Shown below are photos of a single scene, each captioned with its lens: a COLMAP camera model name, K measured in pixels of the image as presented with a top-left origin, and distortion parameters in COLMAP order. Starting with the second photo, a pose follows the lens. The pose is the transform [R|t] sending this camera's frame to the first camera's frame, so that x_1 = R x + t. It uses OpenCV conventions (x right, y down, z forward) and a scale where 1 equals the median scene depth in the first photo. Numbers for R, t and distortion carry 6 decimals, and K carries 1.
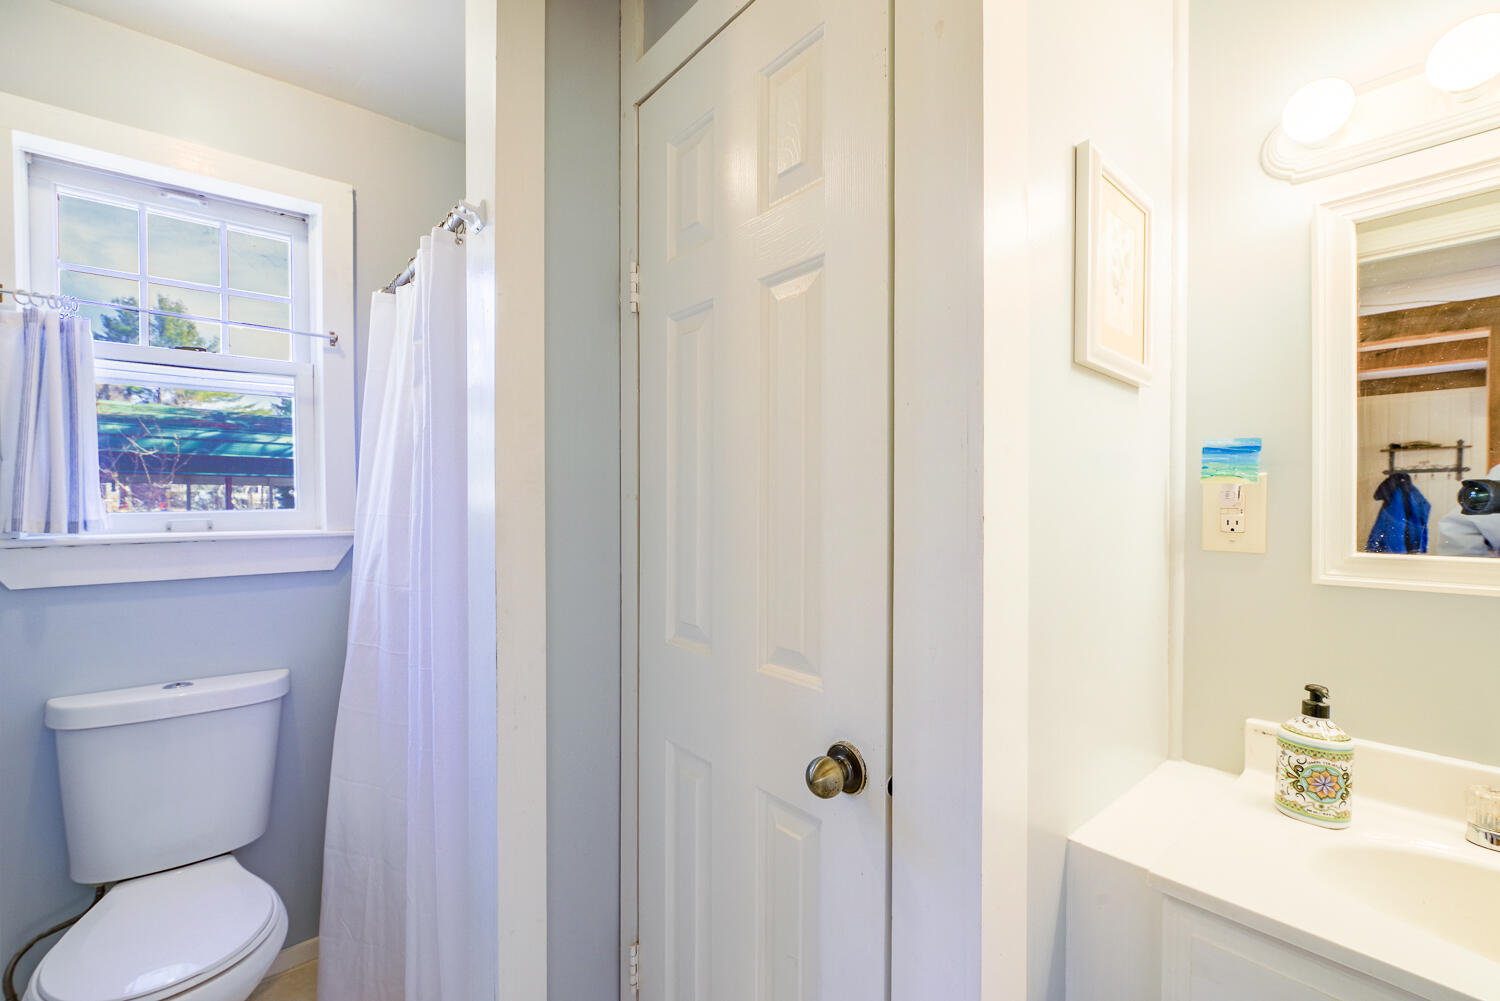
lens RADIAL K [[648.2, 0, 755.7], [0, 648.2, 505.7], [0, 0, 1]] dist [0.001862, 0.000151]
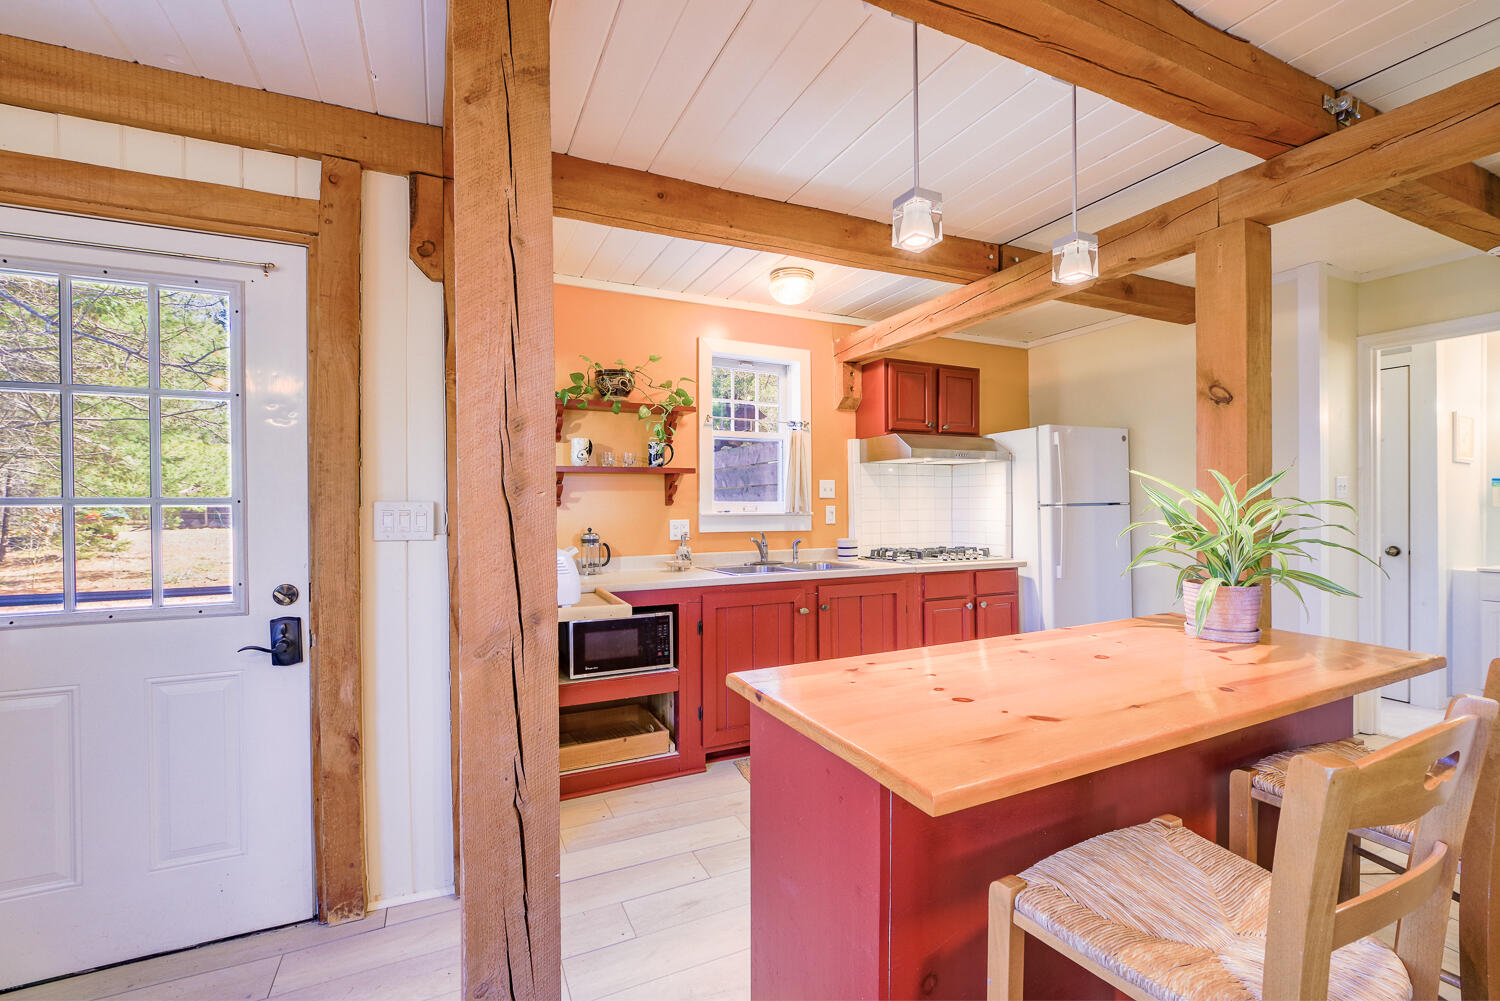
lens RADIAL K [[648.2, 0, 755.7], [0, 648.2, 505.7], [0, 0, 1]] dist [0.001862, 0.000151]
pose [[0.965428, -0.006617, -0.260585, -2.853142], [0.005563, 0.999973, -0.004783, 0.069373], [0.260609, 0.003168, 0.965439, -4.365800]]
